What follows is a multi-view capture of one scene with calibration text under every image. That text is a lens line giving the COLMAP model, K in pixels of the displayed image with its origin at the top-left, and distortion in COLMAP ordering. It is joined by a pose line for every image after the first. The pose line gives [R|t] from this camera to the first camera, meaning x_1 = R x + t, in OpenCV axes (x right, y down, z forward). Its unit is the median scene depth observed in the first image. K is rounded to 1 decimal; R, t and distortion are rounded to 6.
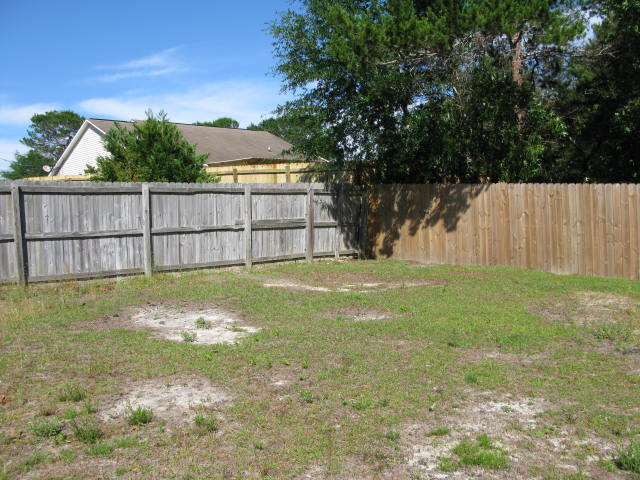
lens RADIAL K [[642.4, 0, 320.0], [0, 642.4, 240.0], [0, 0, 1]] dist [-0.211913, 0.245766]
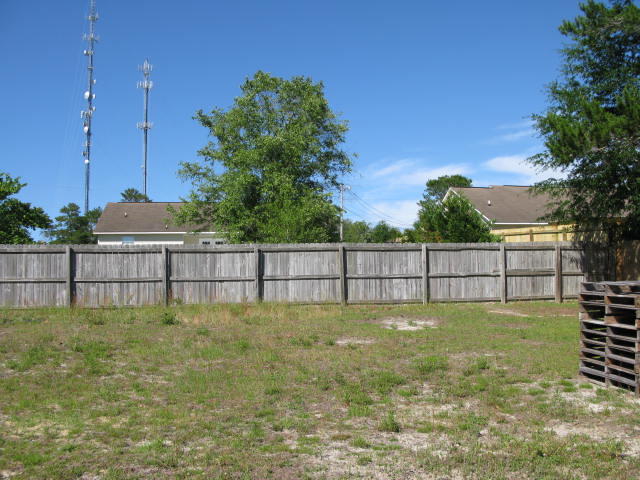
lens RADIAL K [[642.4, 0, 320.0], [0, 642.4, 240.0], [0, 0, 1]] dist [-0.211913, 0.245766]
pose [[0.807196, -0.016378, -0.590057, 0.399725], [-0.034214, 0.996636, -0.074468, 0.023076], [0.589292, 0.080298, 0.803920, -0.362948]]
